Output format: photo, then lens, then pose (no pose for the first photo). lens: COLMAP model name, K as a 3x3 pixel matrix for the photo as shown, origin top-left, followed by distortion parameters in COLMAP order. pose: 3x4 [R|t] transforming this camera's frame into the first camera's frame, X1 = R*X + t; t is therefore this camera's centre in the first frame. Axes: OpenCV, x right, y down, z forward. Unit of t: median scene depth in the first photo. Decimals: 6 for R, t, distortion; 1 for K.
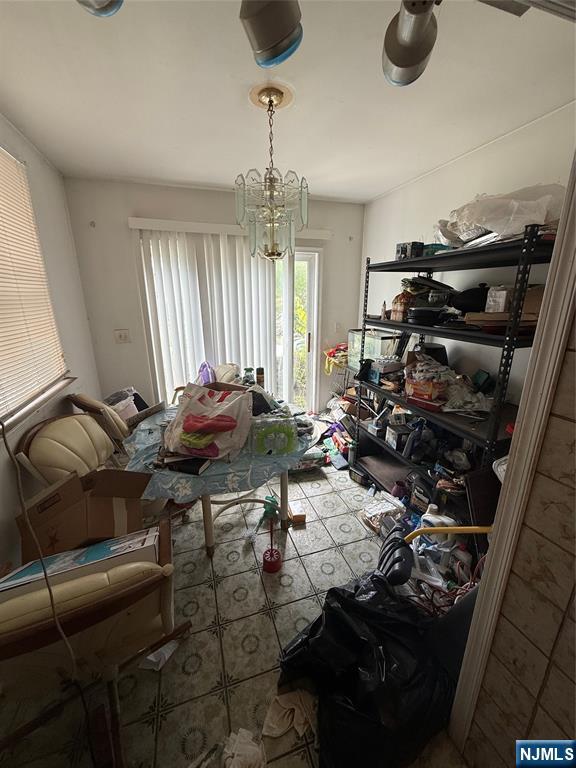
lens RADIAL K [[305.6, 0, 286.8], [0, 305.6, 381.0], [0, 0, 1]] dist [0.001052, -0.000148]
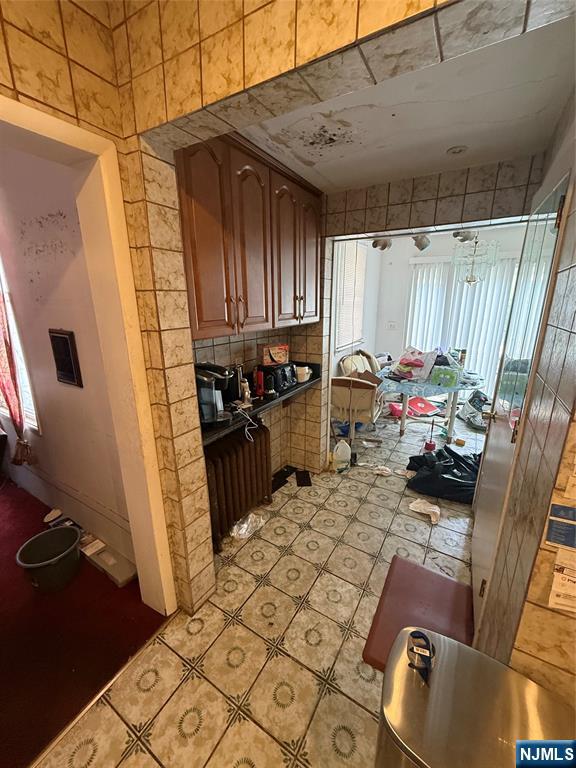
lens RADIAL K [[305.6, 0, 292.6], [0, 305.6, 383.8], [0, 0, 1]] dist [0.001052, -0.000148]
pose [[0.659540, 0.200479, -0.724441, 0.779773], [-0.201474, 0.975660, 0.086577, 0.266724], [0.724166, 0.088855, 0.683878, -1.058551]]
